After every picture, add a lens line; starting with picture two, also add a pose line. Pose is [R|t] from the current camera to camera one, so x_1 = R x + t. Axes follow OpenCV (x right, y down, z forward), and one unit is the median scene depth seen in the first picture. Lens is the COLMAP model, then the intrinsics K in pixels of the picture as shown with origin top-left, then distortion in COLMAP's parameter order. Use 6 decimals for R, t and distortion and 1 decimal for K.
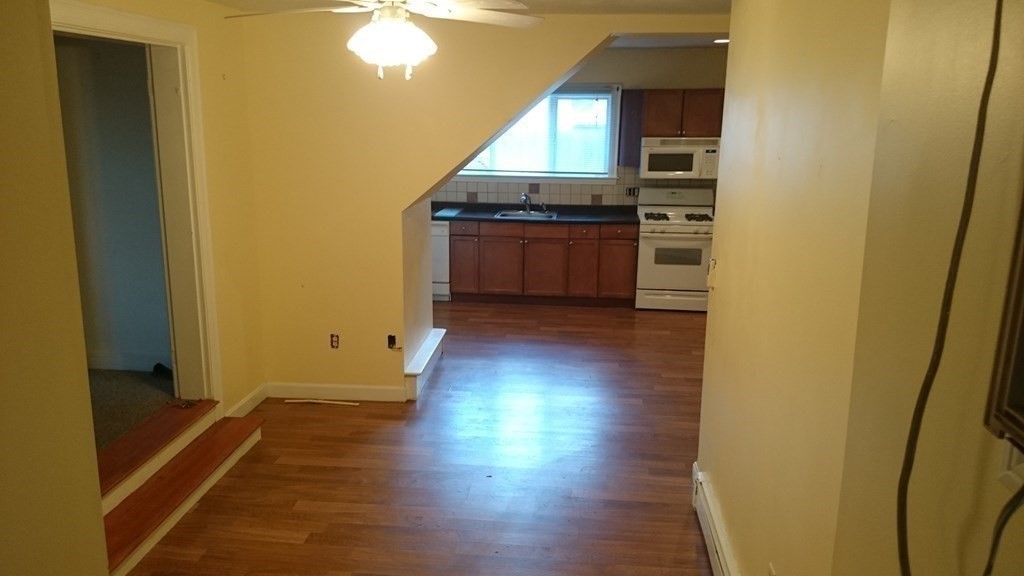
lens RADIAL K [[829.7, 0, 508.9], [0, 829.7, 292.1], [0, 0, 1]] dist [0.176167, -0.054815]
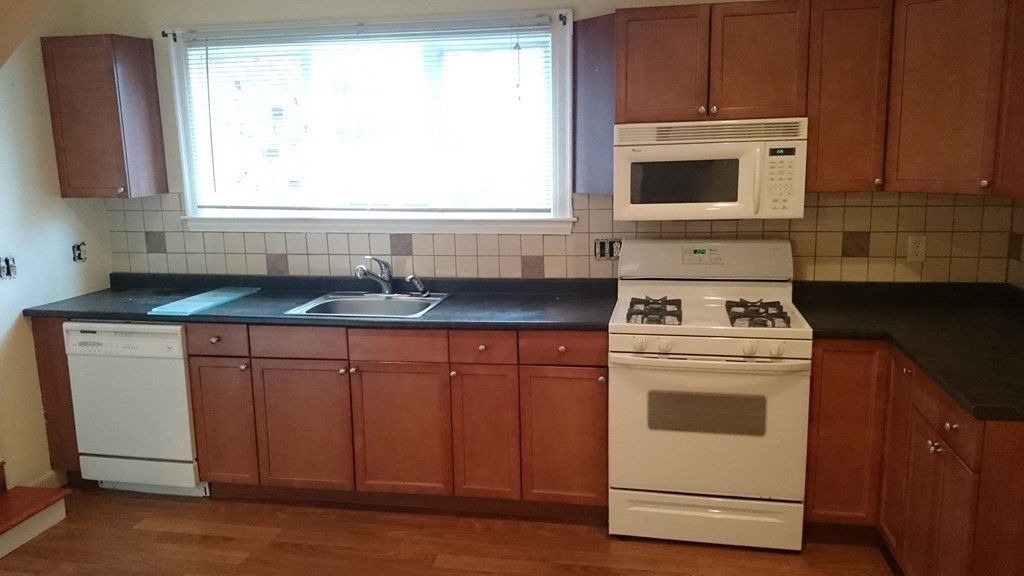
lens RADIAL K [[829.7, 0, 512.6], [0, 829.7, 282.4], [0, 0, 1]] dist [0.176167, -0.054815]
pose [[0.994278, -0.015640, -0.105669, 0.148410], [0.010448, 0.998719, -0.049510, -0.082994], [0.106308, 0.048123, 0.993168, 0.567205]]
